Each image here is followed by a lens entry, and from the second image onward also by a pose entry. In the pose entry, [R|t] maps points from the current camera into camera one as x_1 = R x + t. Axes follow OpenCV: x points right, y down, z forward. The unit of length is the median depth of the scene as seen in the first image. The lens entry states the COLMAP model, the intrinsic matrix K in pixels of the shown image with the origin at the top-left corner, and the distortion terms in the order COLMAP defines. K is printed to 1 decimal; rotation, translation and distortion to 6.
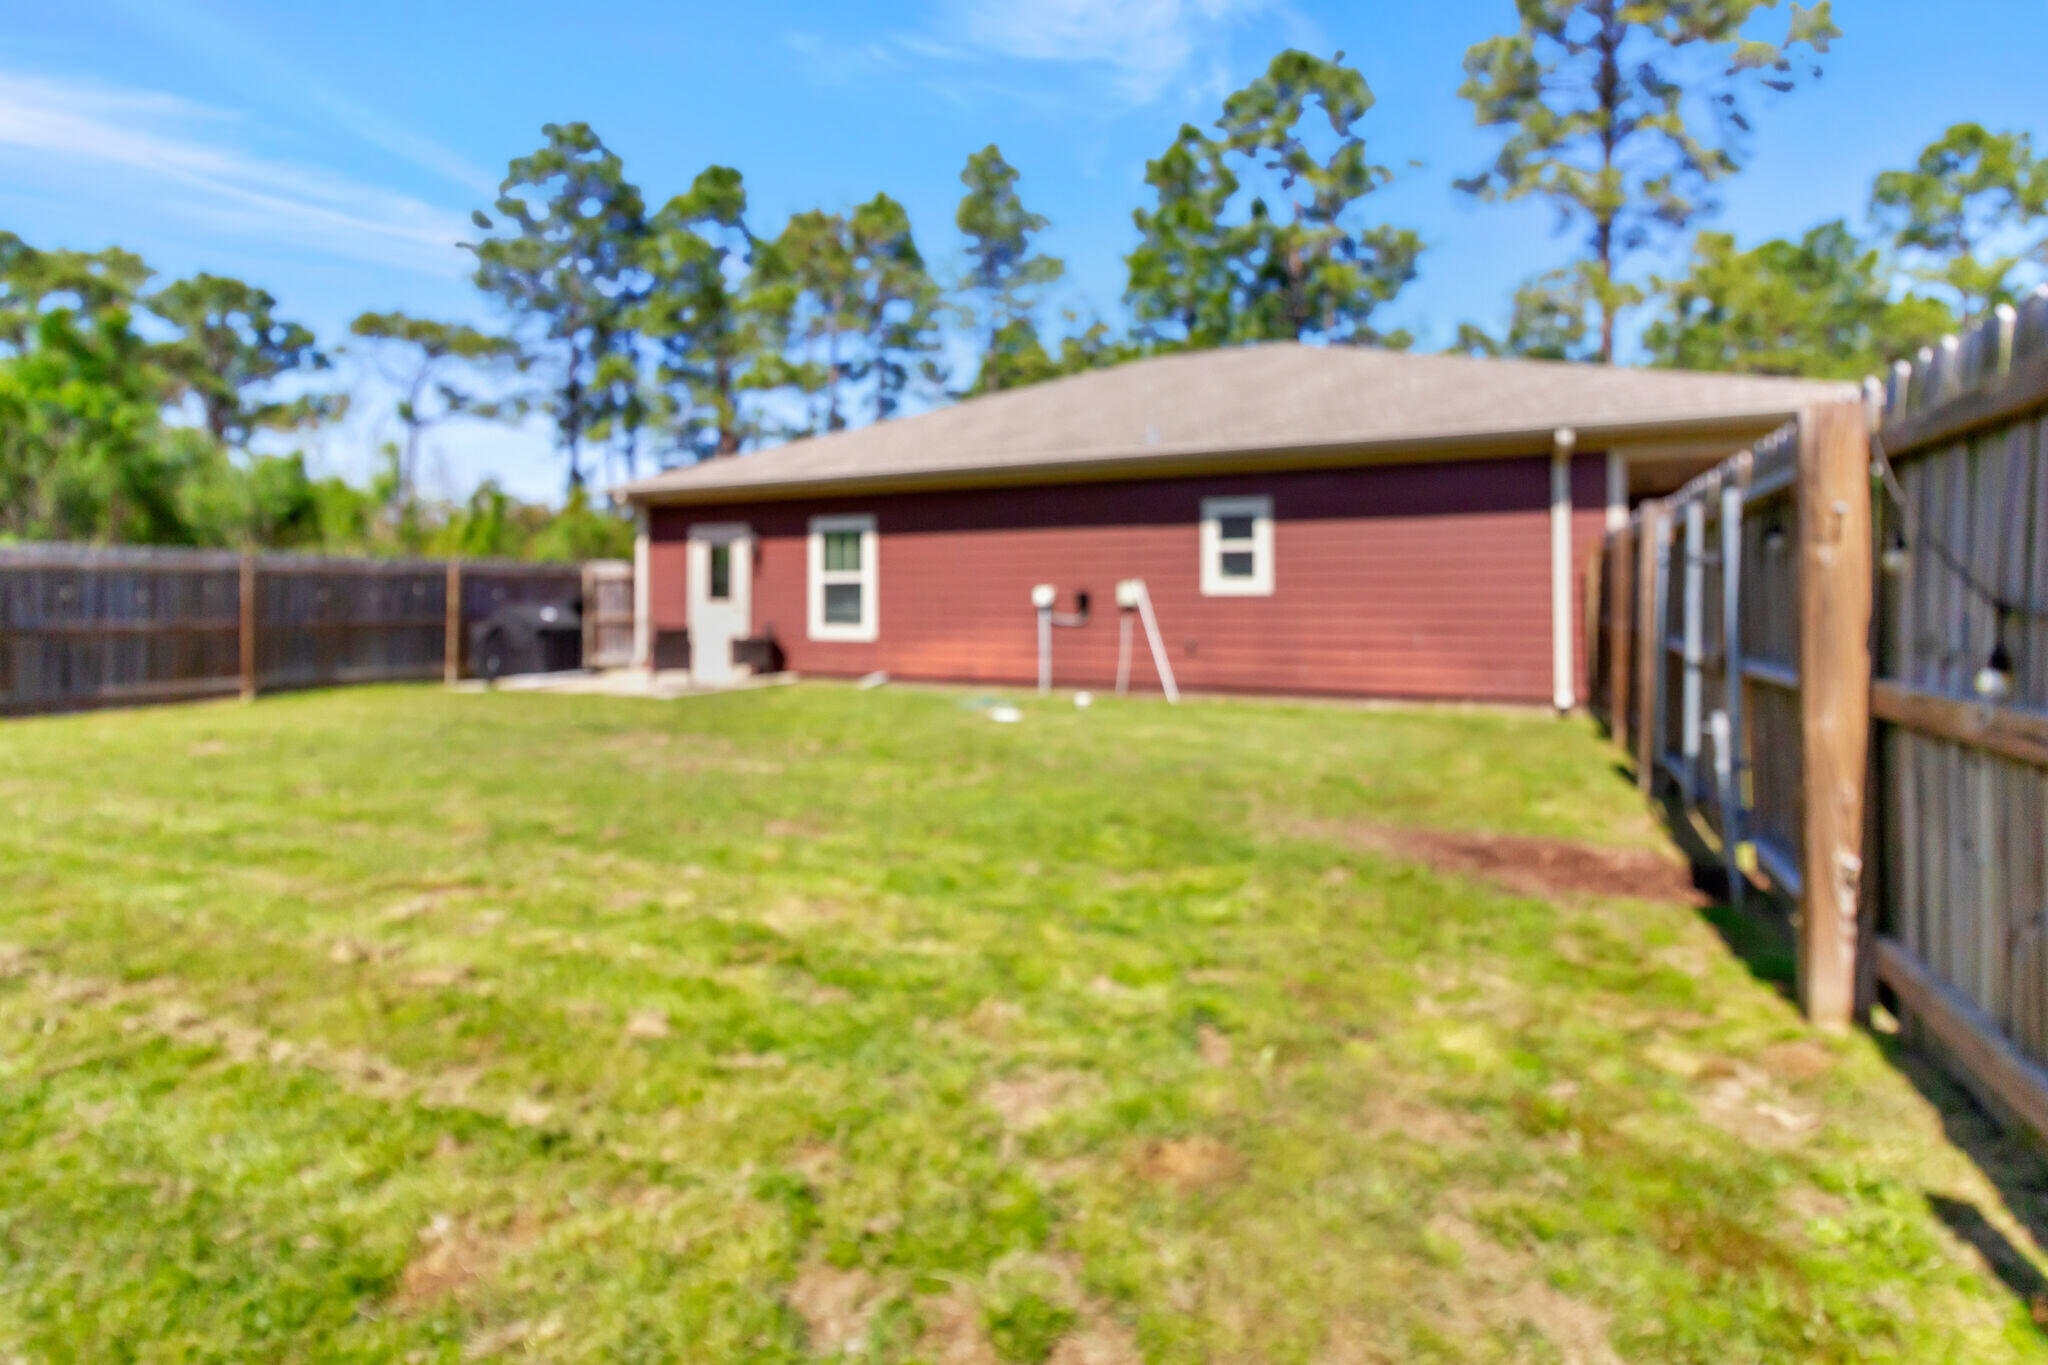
lens RADIAL K [[971.5, 0, 1016.8], [0, 971.5, 670.5], [0, 0, 1]] dist [0.005228, 0.000793]
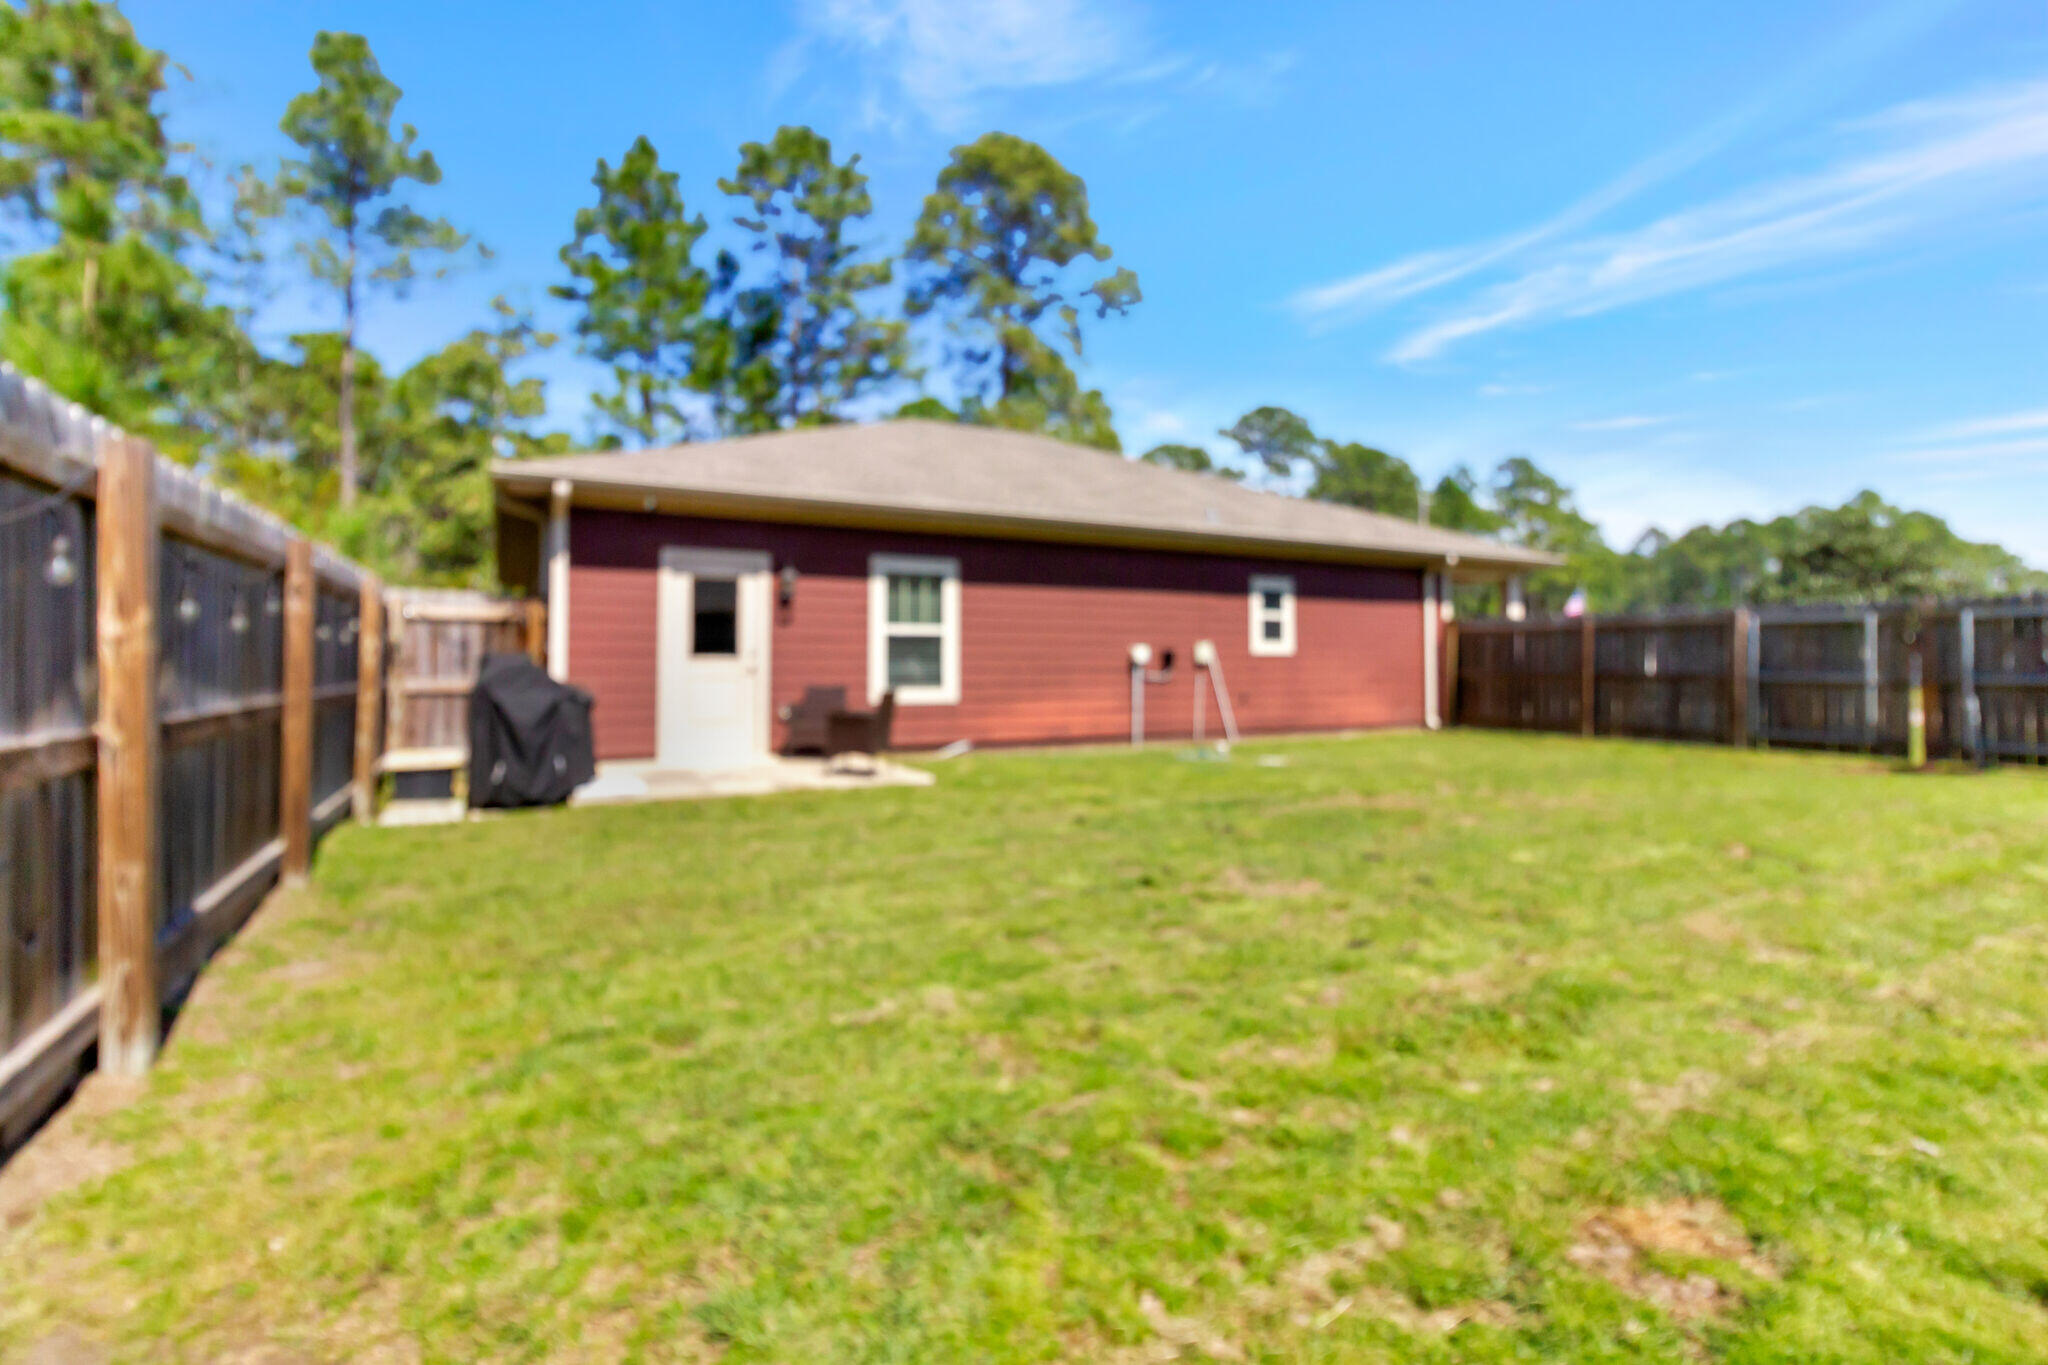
lens RADIAL K [[971.5, 0, 1018.6], [0, 971.5, 679.2], [0, 0, 1]] dist [0.005228, 0.000793]
pose [[0.591182, -0.017312, 0.806352, -0.889107], [0.050106, 0.998627, -0.015295, -0.039871], [-0.804980, 0.049445, 0.591238, 0.483390]]
